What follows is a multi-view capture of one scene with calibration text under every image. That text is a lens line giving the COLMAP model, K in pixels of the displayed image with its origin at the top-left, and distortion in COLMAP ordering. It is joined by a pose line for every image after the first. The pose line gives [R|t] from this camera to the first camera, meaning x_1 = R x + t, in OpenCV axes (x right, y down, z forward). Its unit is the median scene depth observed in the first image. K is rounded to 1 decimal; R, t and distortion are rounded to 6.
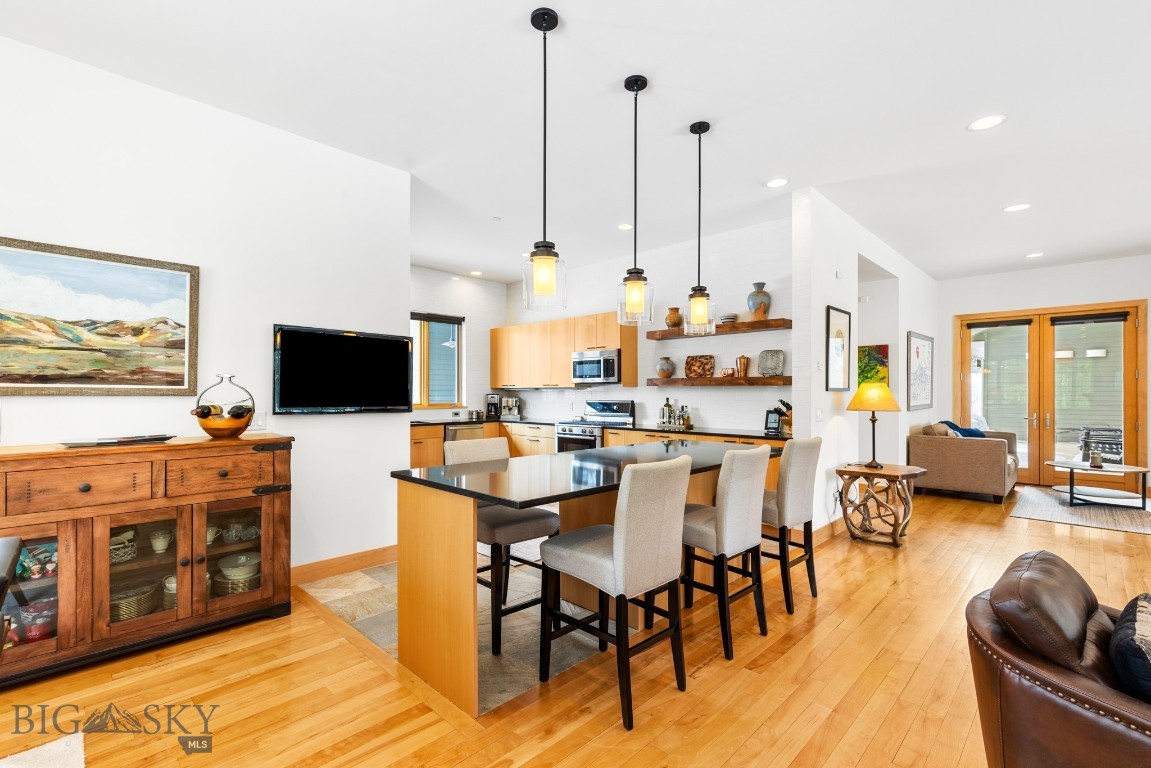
lens RADIAL K [[522.8, 0, 573.2], [0, 522.8, 391.9], [0, 0, 1]] dist [0.004405, 0.000285]
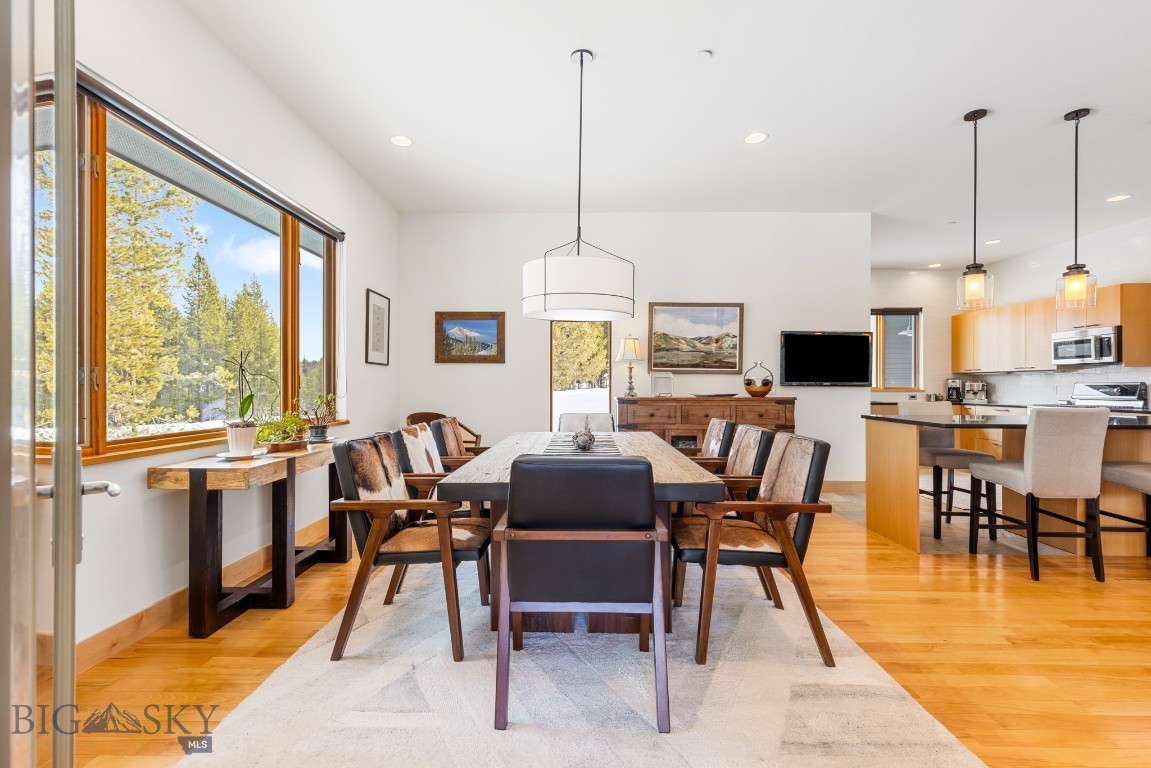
lens RADIAL K [[512.5, 0, 573.8], [0, 512.5, 386.2], [0, 0, 1]] dist [0.004137, 0.000268]
pose [[0.688566, 0.000896, -0.725174, 0.122104], [-0.000095, 0.999999, 0.001146, 0.033564], [0.725174, -0.000720, 0.688565, -0.463762]]
